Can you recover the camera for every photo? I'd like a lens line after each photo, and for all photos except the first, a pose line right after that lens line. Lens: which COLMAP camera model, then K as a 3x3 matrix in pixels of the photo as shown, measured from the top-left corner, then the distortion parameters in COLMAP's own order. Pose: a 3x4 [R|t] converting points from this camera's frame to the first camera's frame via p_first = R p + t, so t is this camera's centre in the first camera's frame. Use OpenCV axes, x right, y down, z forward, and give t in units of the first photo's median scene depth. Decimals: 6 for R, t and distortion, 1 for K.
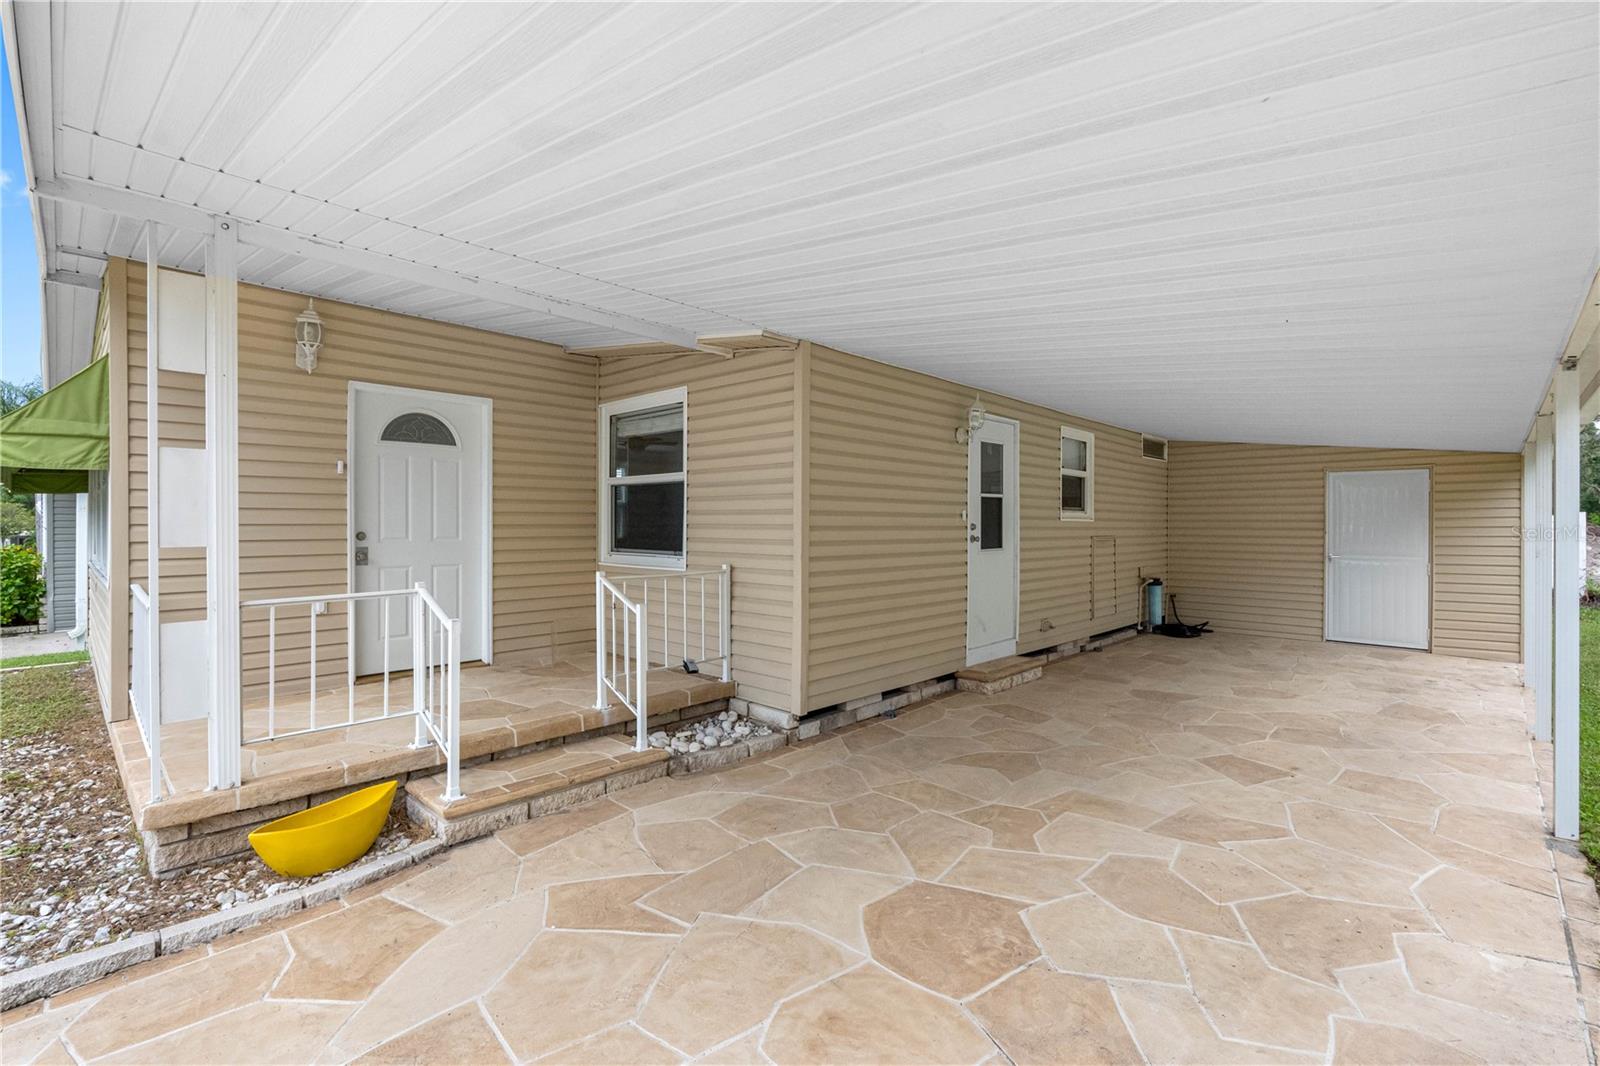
lens RADIAL K [[734.5, 0, 785.4], [0, 734.5, 532.9], [0, 0, 1]] dist [0.000309, -0.001665]
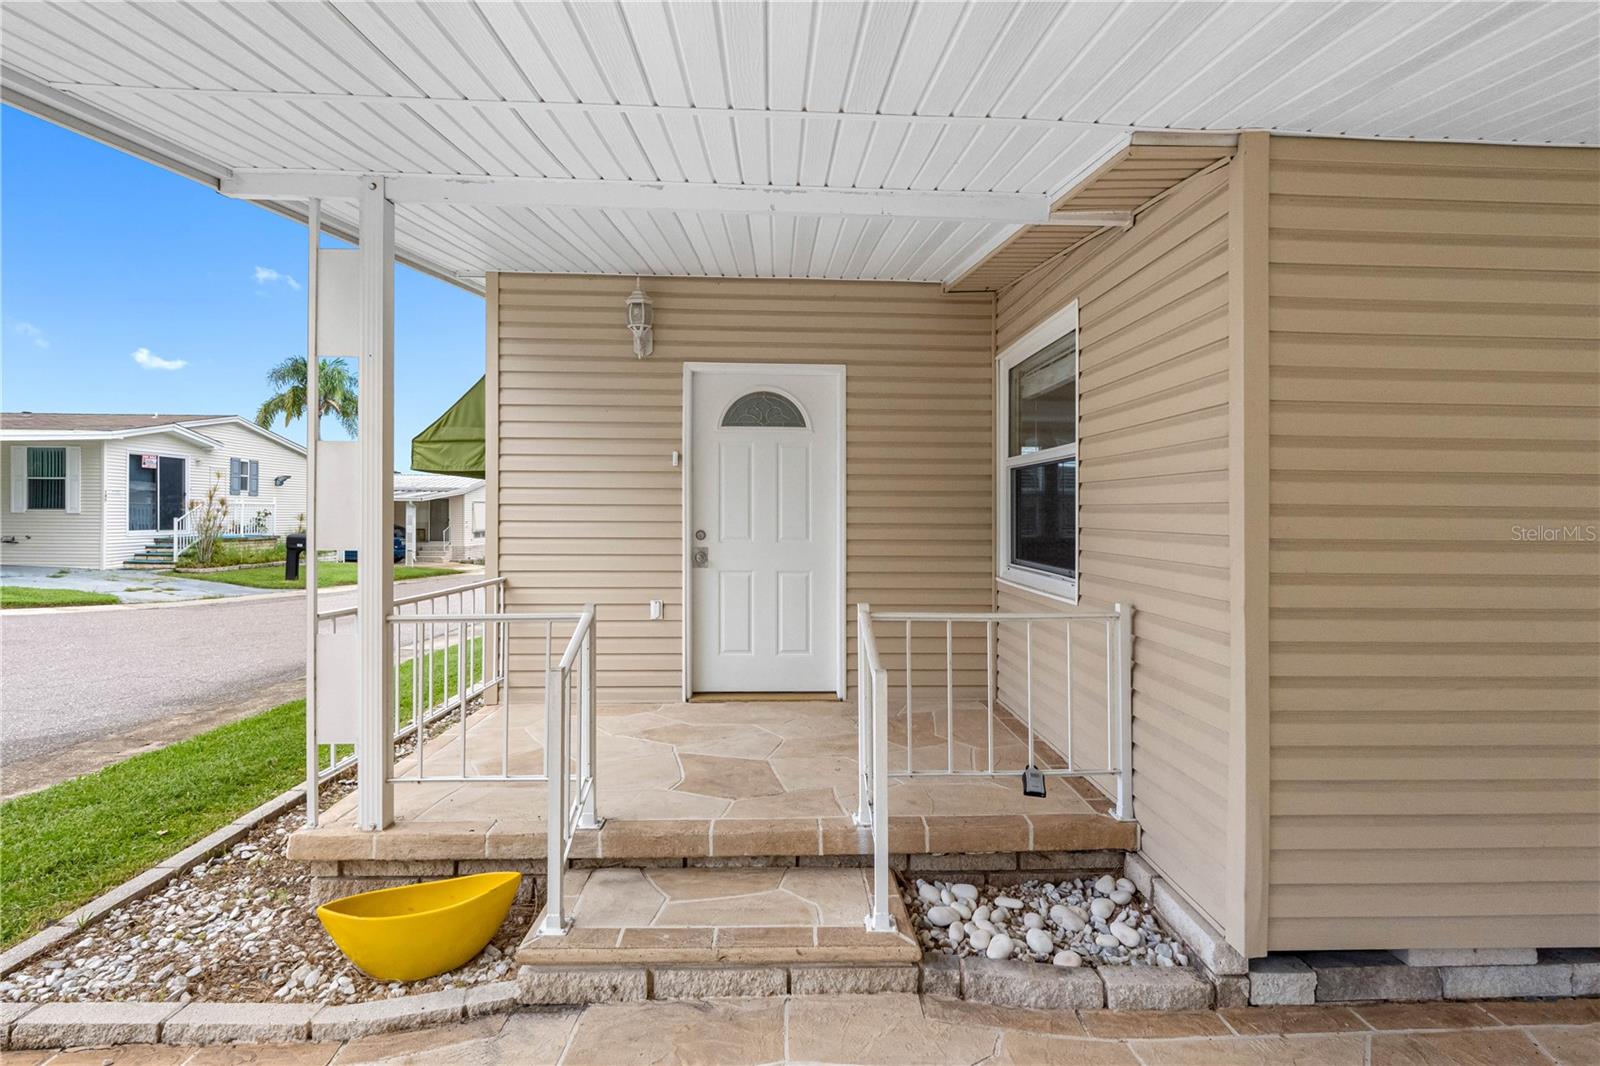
lens RADIAL K [[734.5, 0, 796.8], [0, 734.5, 506.2], [0, 0, 1]] dist [0.000309, -0.001665]
pose [[0.719603, -0.001546, -0.694384, 0.115549], [-0.014808, 0.999736, -0.017572, -0.015317], [0.694228, 0.022927, 0.719390, 0.401197]]
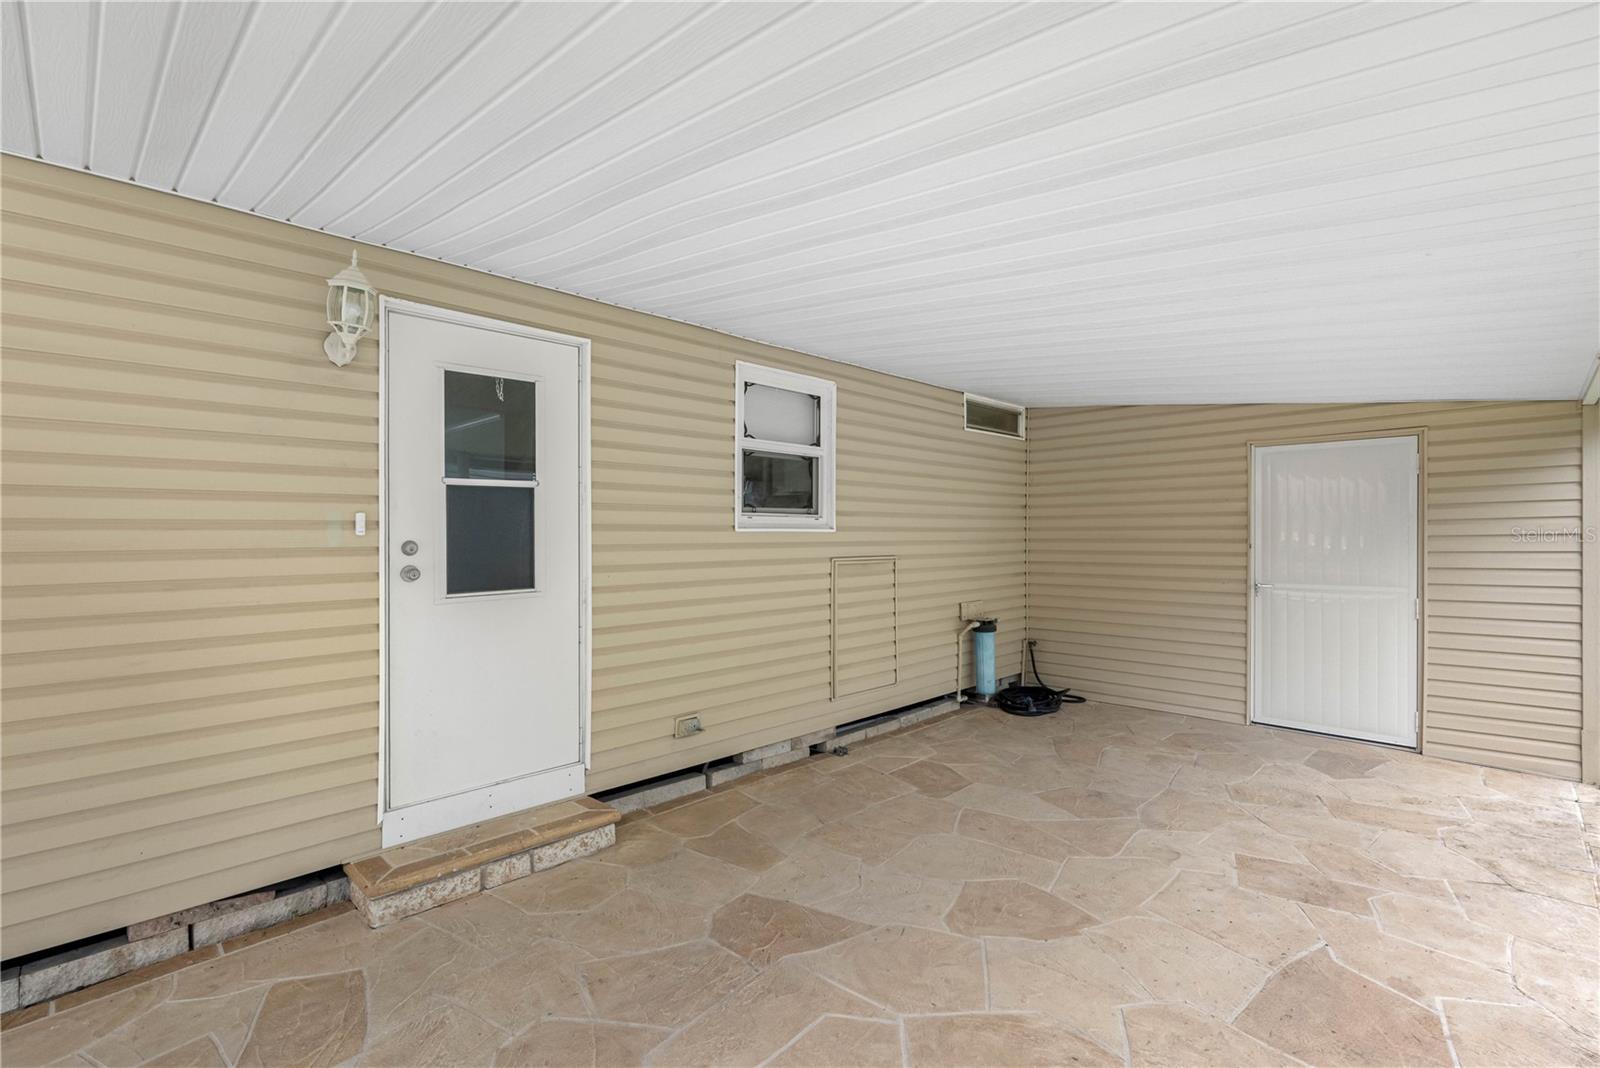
lens RADIAL K [[734.5, 0, 787.6], [0, 734.5, 548.7], [0, 0, 1]] dist [0.000309, -0.001665]
pose [[0.999761, -0.009626, -0.019605, 0.576385], [0.009750, 0.999933, 0.006245, -0.009401], [0.019544, -0.006435, 0.999788, 0.605011]]
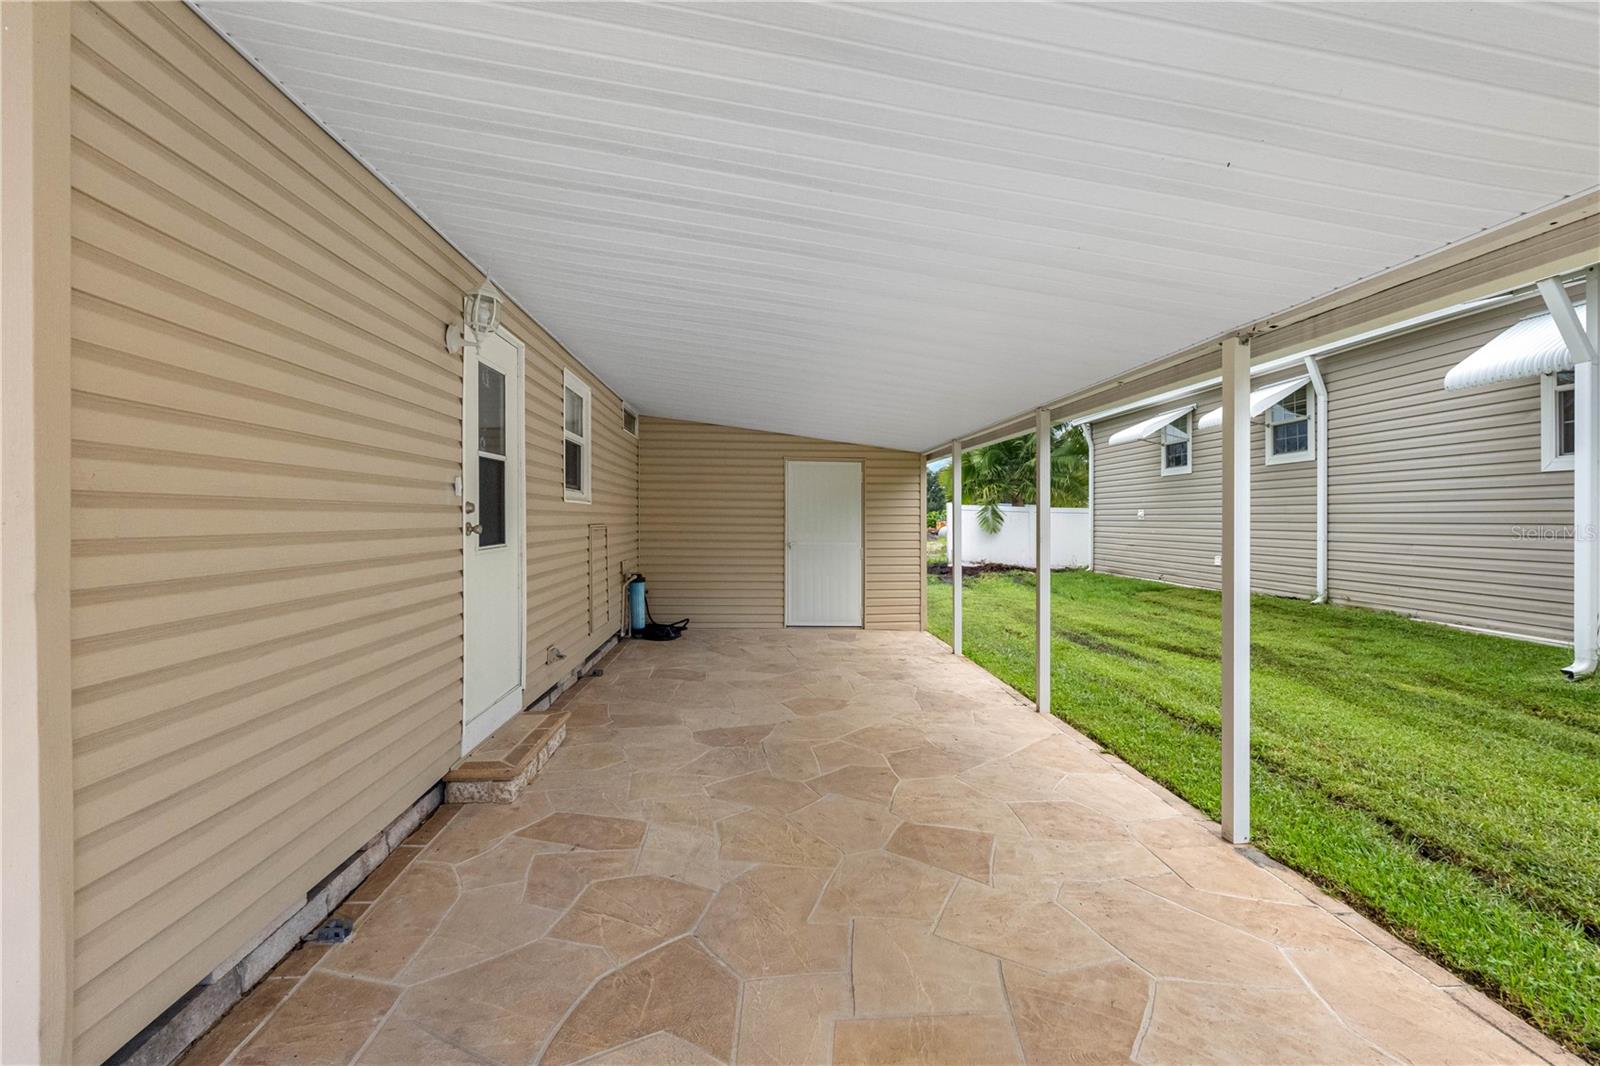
lens RADIAL K [[734.5, 0, 820.8], [0, 734.5, 527.0], [0, 0, 1]] dist [0.000309, -0.001665]
pose [[0.653240, -0.005405, 0.757132, 0.002771], [0.000201, 0.999976, 0.006966, 0.003150], [-0.757151, -0.004398, 0.653225, 0.479640]]
